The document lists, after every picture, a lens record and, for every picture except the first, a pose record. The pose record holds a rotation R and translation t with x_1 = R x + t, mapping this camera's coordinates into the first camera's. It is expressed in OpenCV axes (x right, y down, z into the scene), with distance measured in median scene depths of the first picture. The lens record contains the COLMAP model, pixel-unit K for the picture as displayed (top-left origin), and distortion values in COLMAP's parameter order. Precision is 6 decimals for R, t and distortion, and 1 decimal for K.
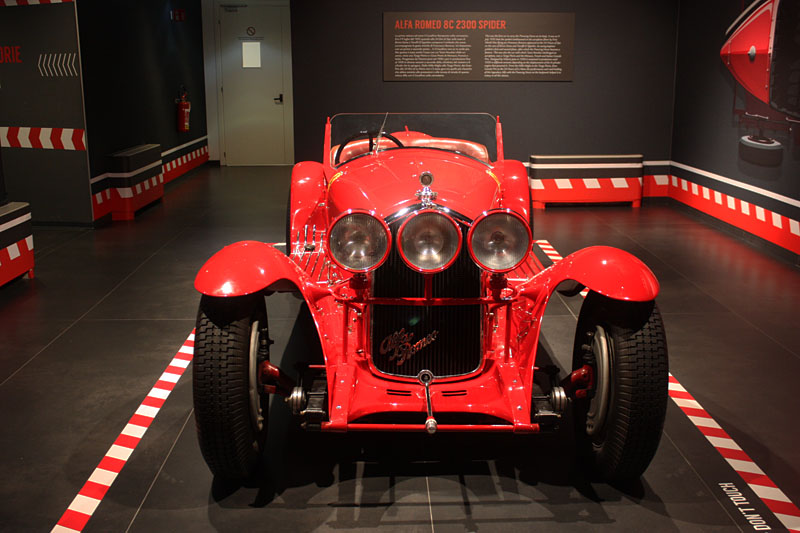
lens RADIAL K [[842.5, 0, 400.3], [0, 842.5, 272.1], [0, 0, 1]] dist [-0.068166, 0.000000]
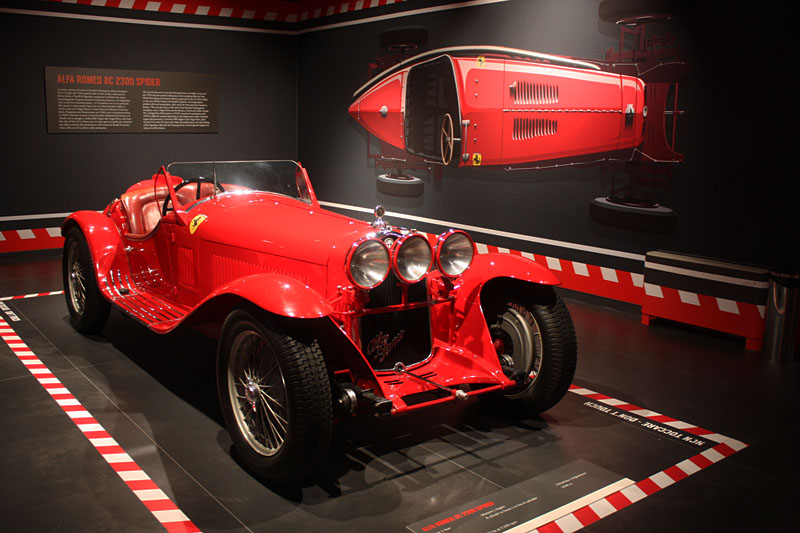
lens RADIAL K [[766.8, 0, 399.4], [0, 766.8, 262.0], [0, 0, 1]] dist [-0.069475, 0.000000]
pose [[0.809418, -0.088893, 0.580465, -0.290370], [0.120649, 0.992562, -0.016235, -0.006474], [-0.574705, 0.083173, 0.814123, 0.025712]]
